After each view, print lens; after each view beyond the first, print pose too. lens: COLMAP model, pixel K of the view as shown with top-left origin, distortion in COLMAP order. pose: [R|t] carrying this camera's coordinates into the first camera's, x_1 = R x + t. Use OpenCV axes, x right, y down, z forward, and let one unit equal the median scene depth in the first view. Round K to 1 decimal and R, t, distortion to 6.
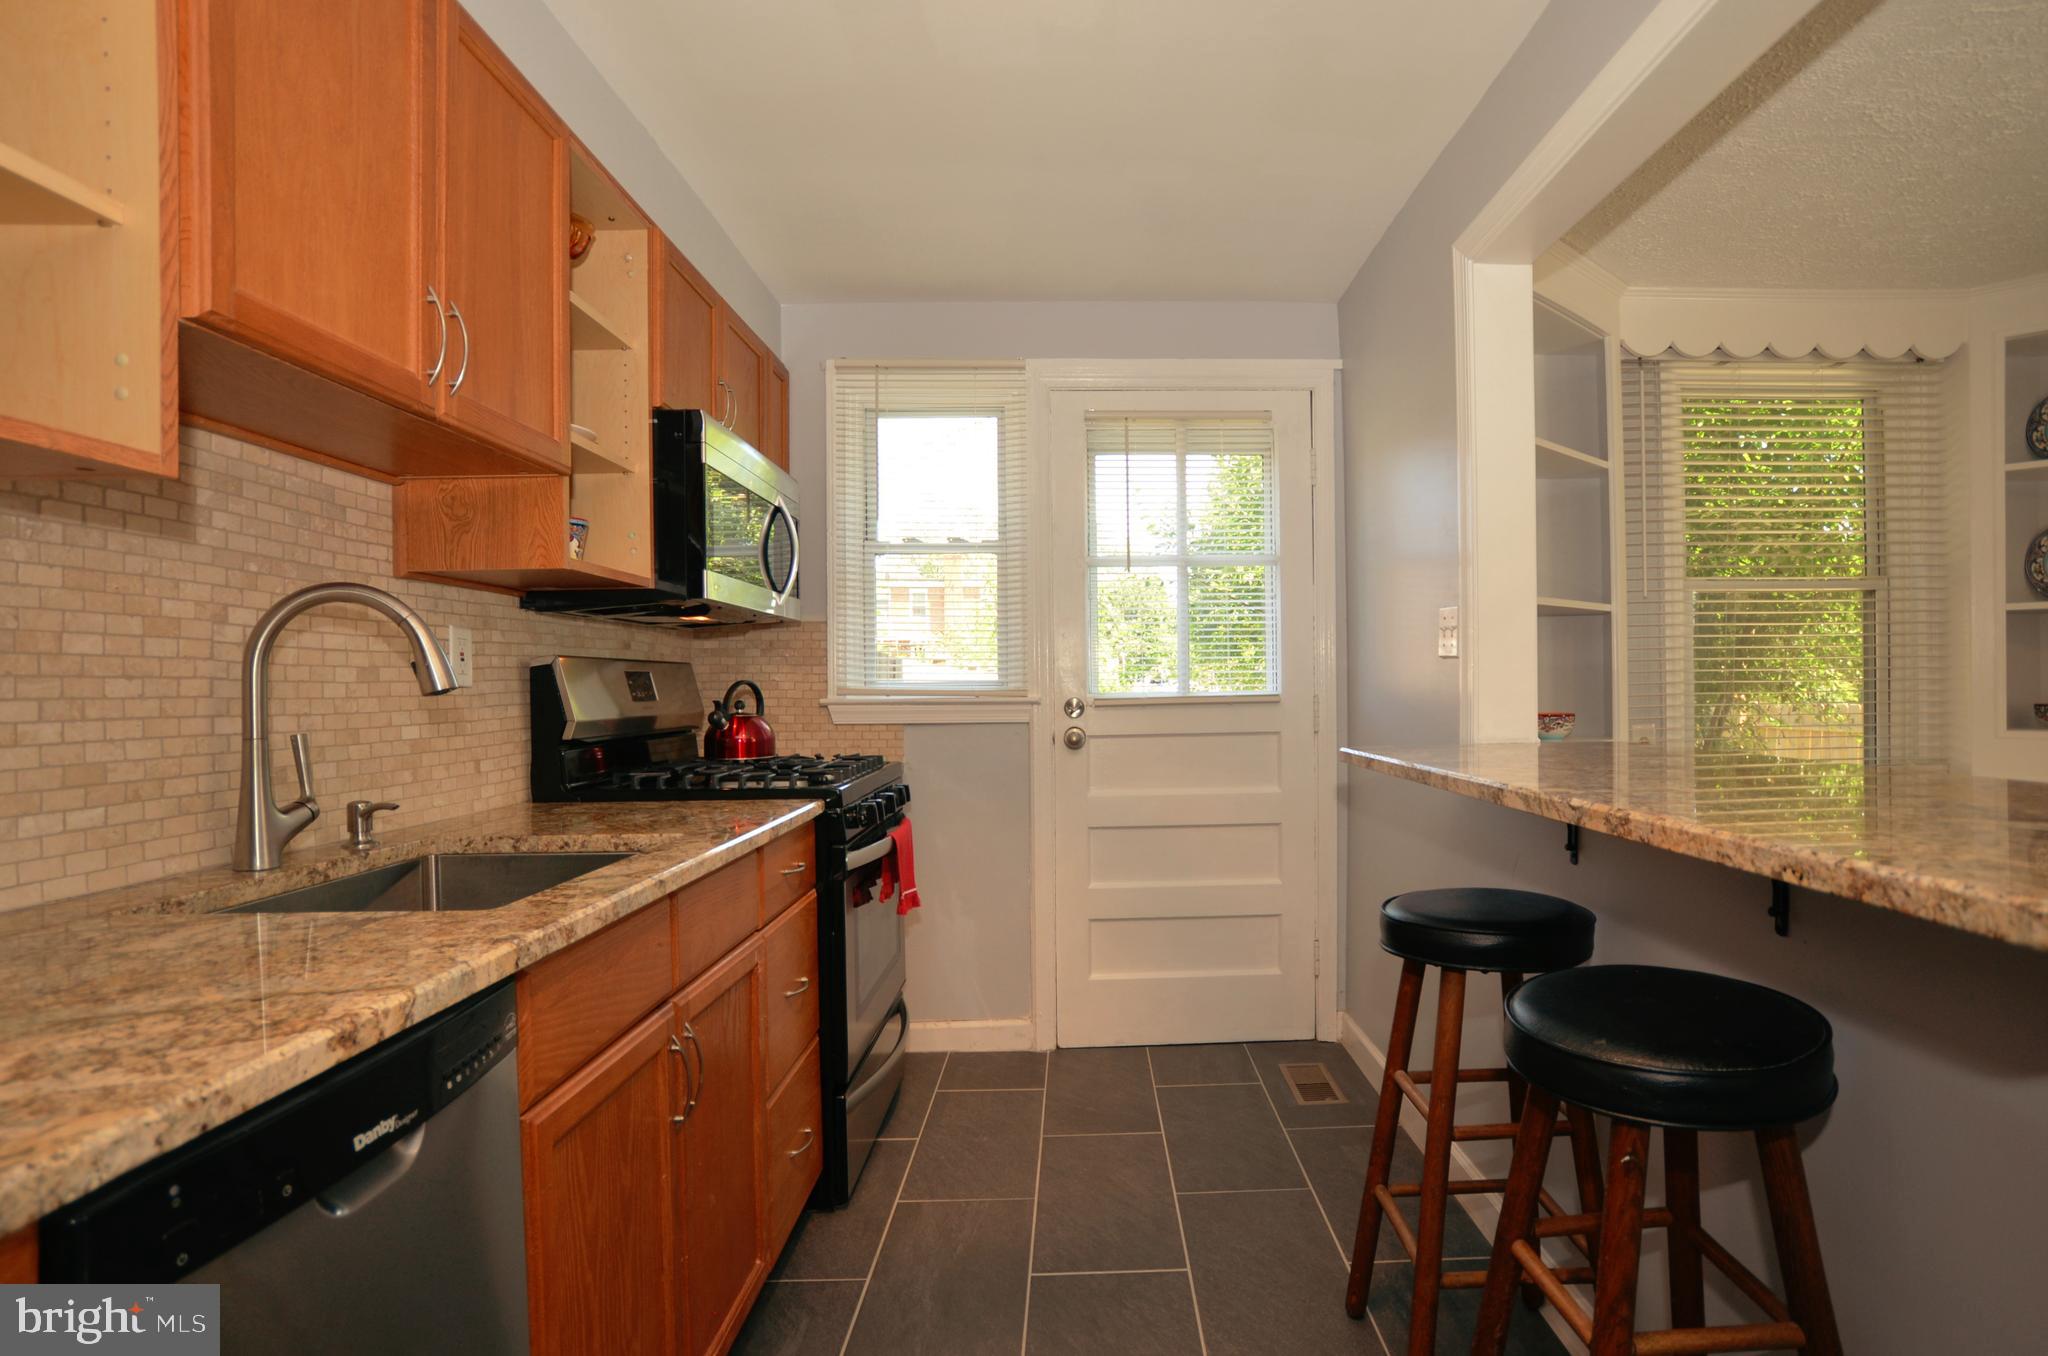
lens RADIAL K [[1038.7, 0, 1108.7], [0, 1038.7, 719.0], [0, 0, 1]] dist [-0.036688, 0.010948]
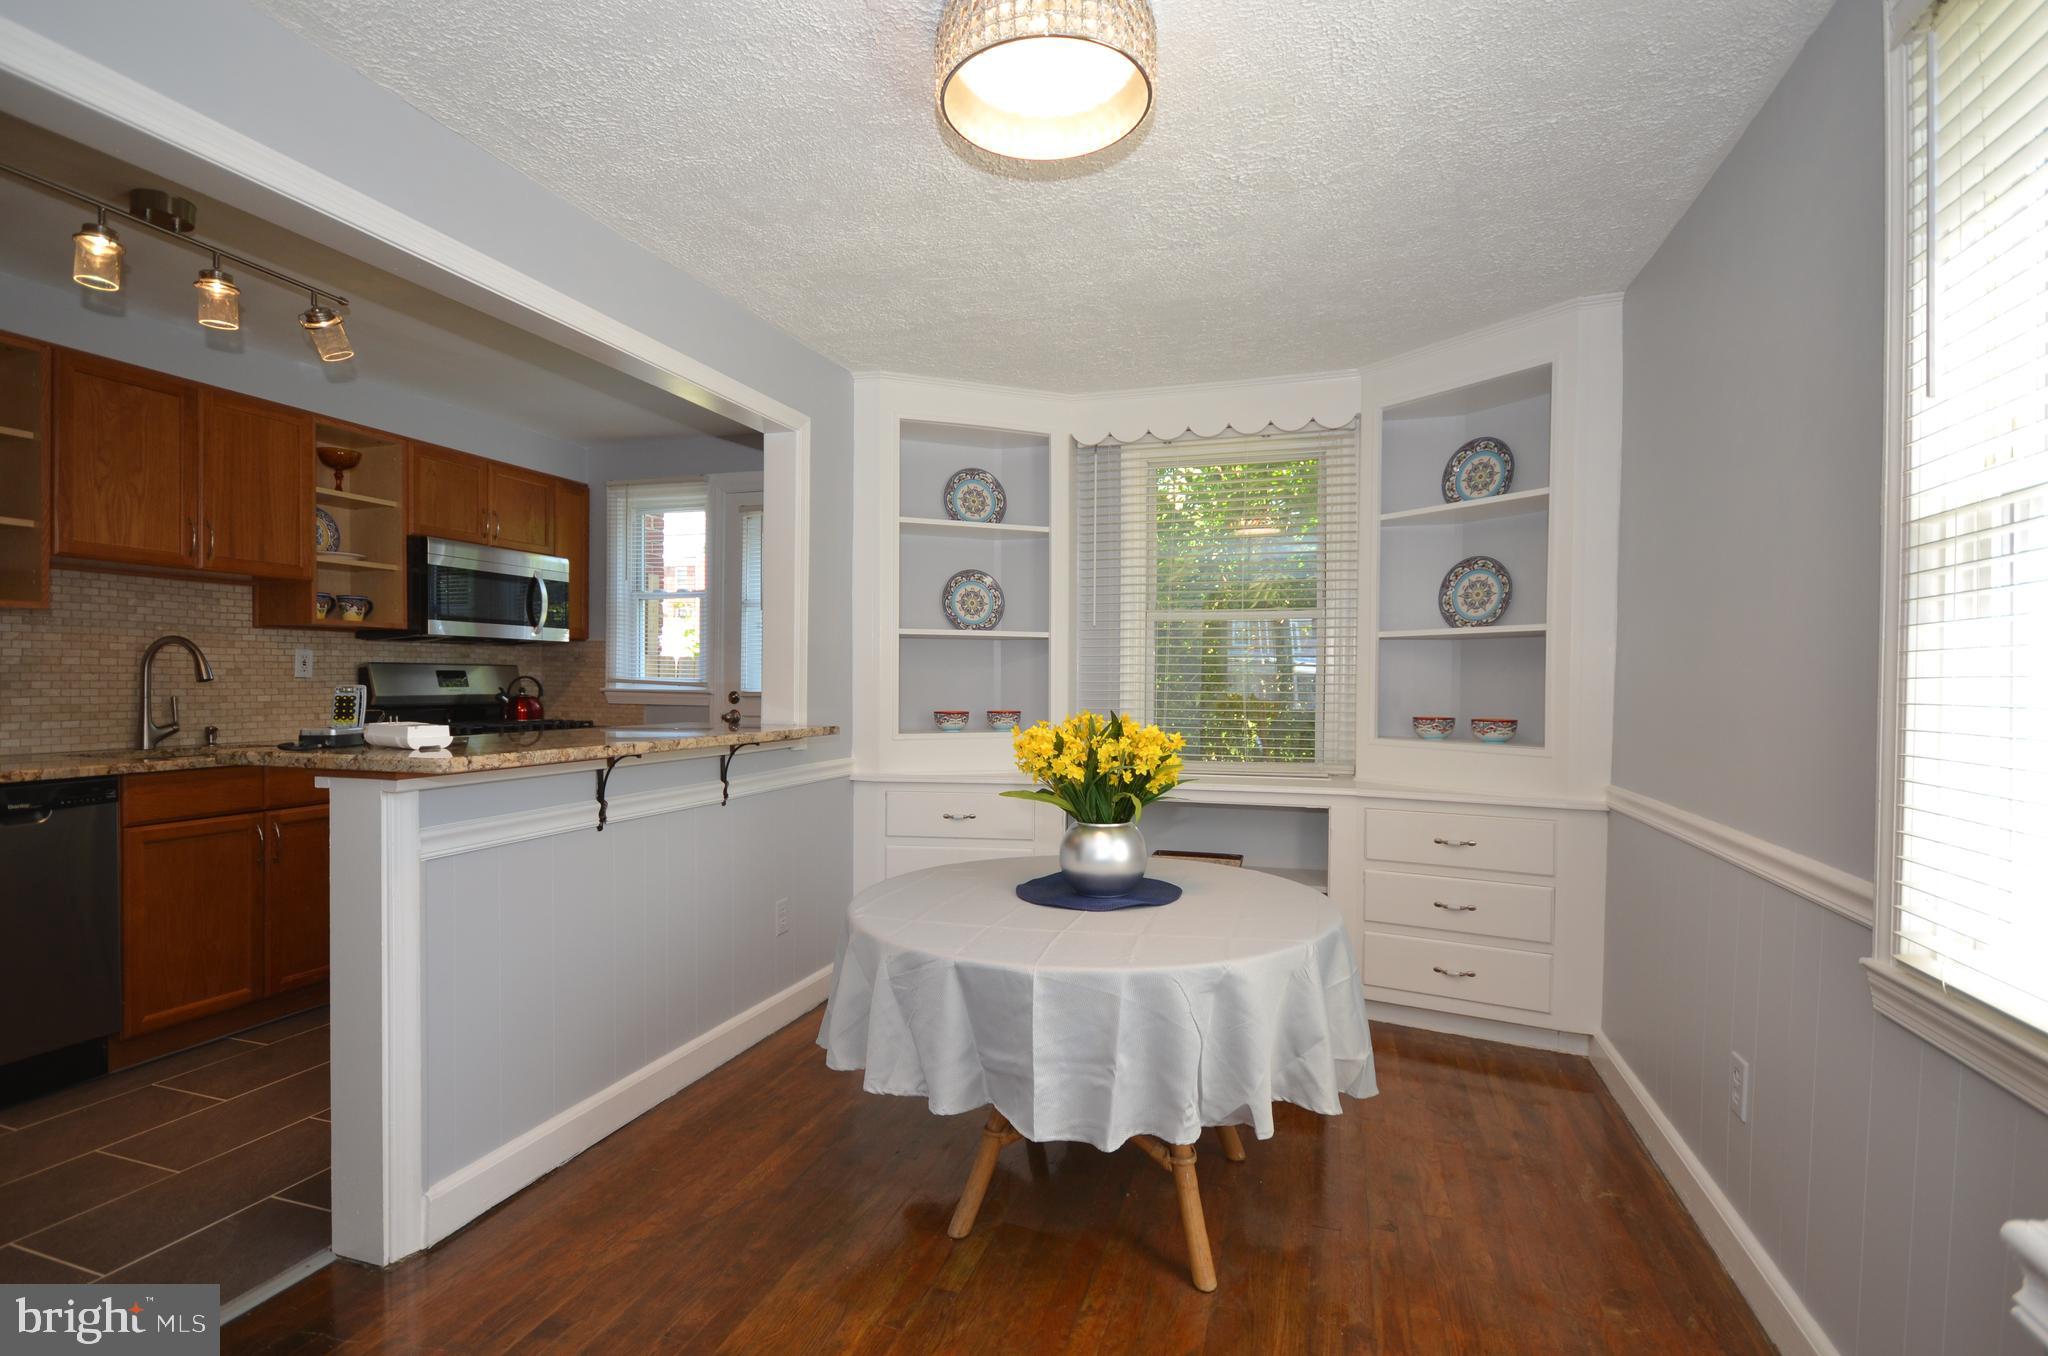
lens RADIAL K [[977.1, 0, 1001.9], [0, 977.1, 708.6], [0, 0, 1]] dist [0.002337, -0.000496]
pose [[0.938855, 0.029345, -0.343061, 1.432130], [-0.030140, 0.999541, 0.003014, -0.017505], [0.342992, 0.007511, 0.939308, -0.400203]]
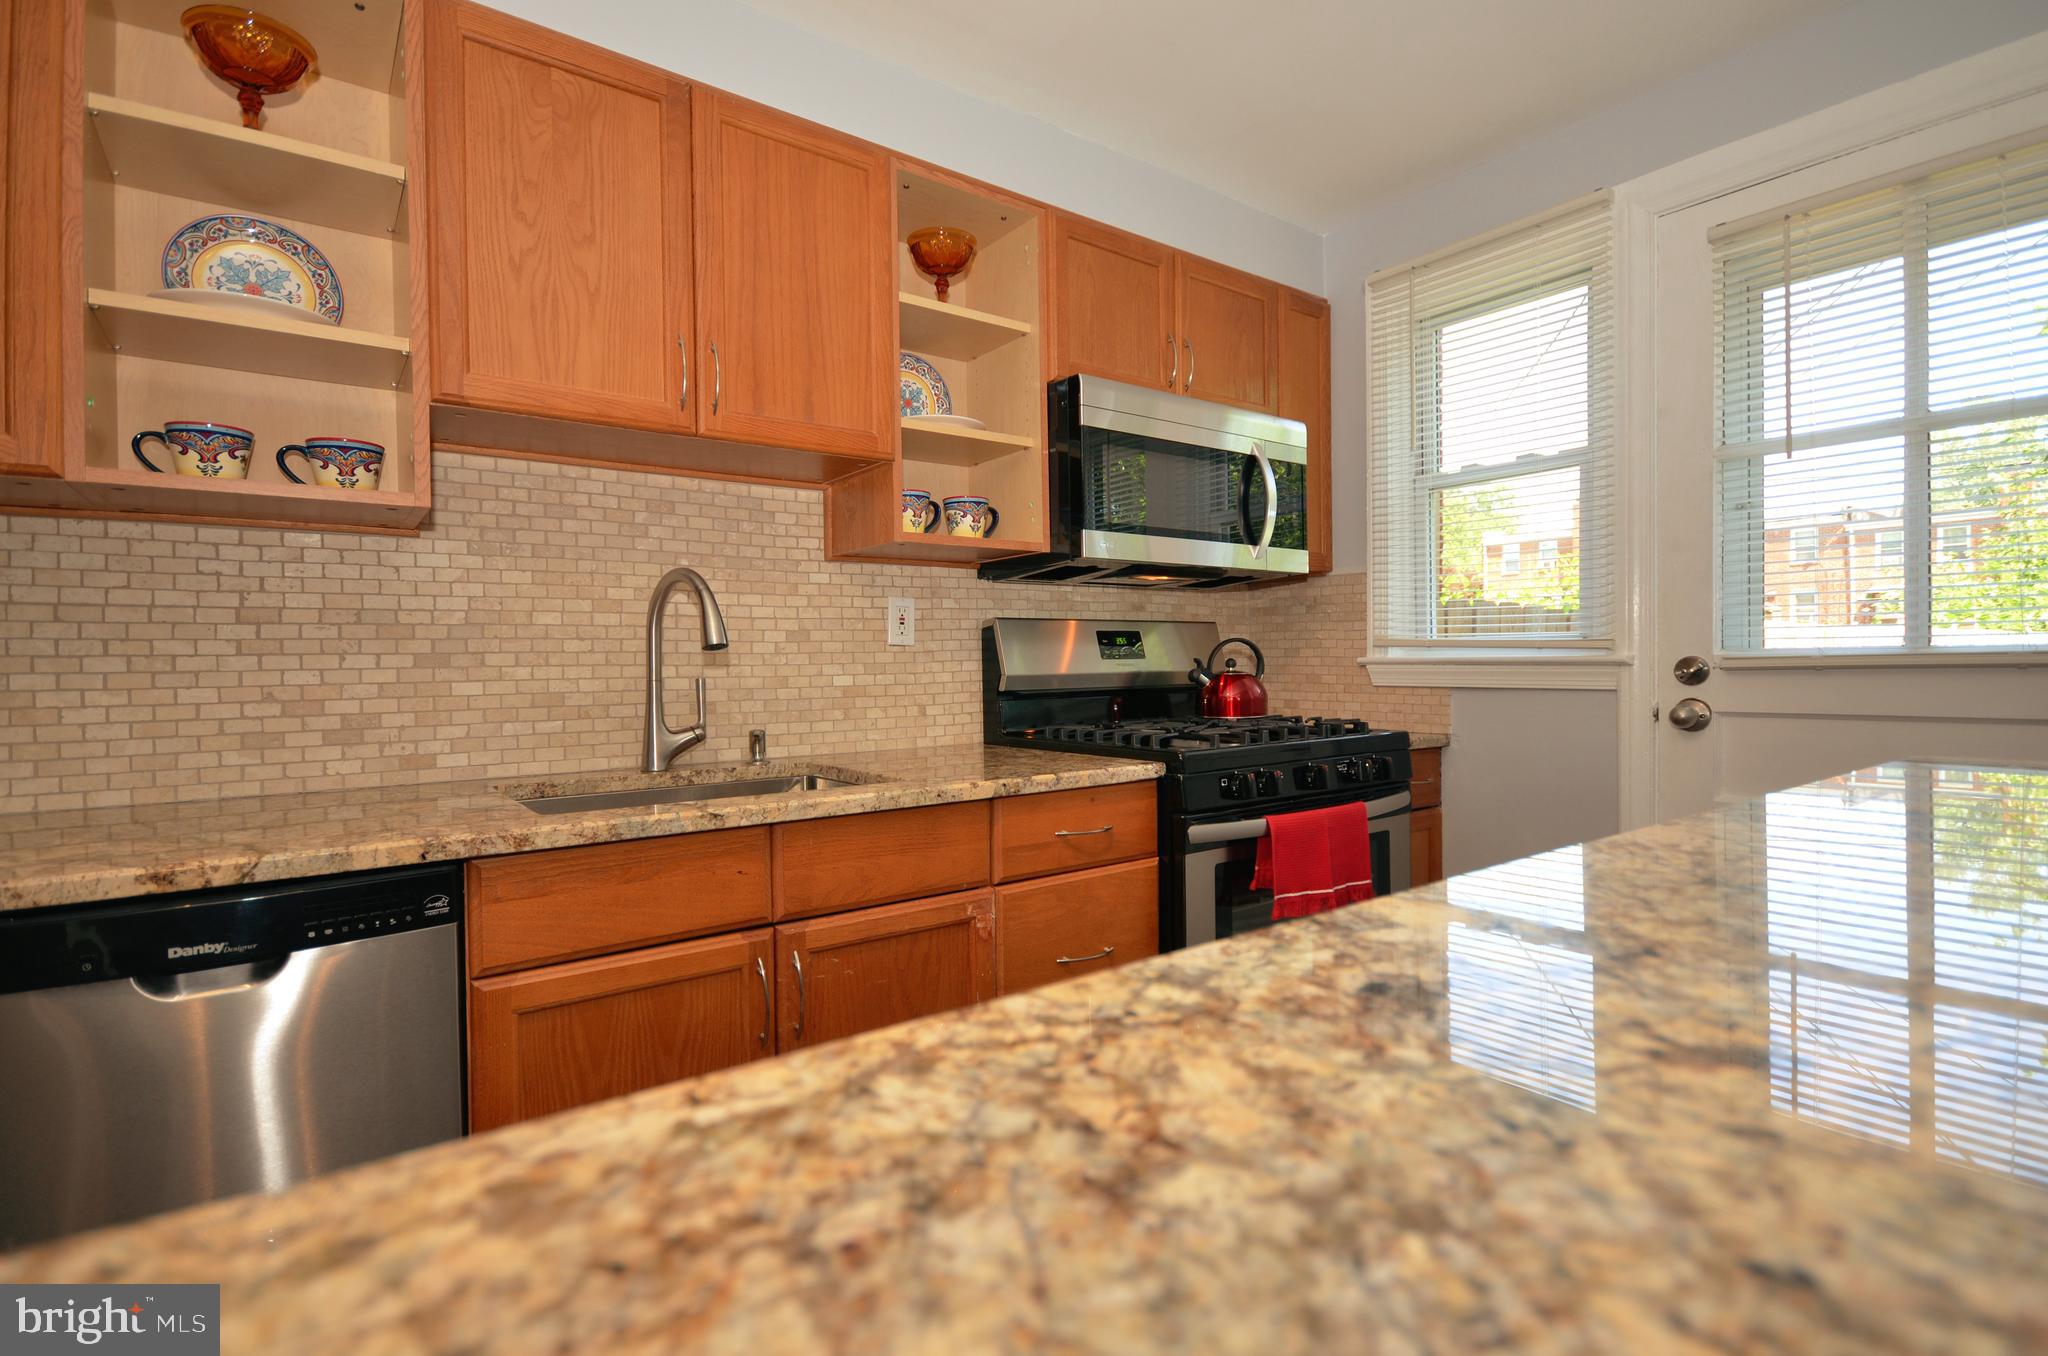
lens RADIAL K [[953.3, 0, 1009.2], [0, 953.3, 681.5], [0, 0, 1]] dist [0.007877, -0.001586]
pose [[0.564799, 0.020121, -0.824983, 0.404324], [-0.019962, 0.999743, 0.010717, -0.002739], [0.824987, 0.010416, 0.565056, 0.464572]]
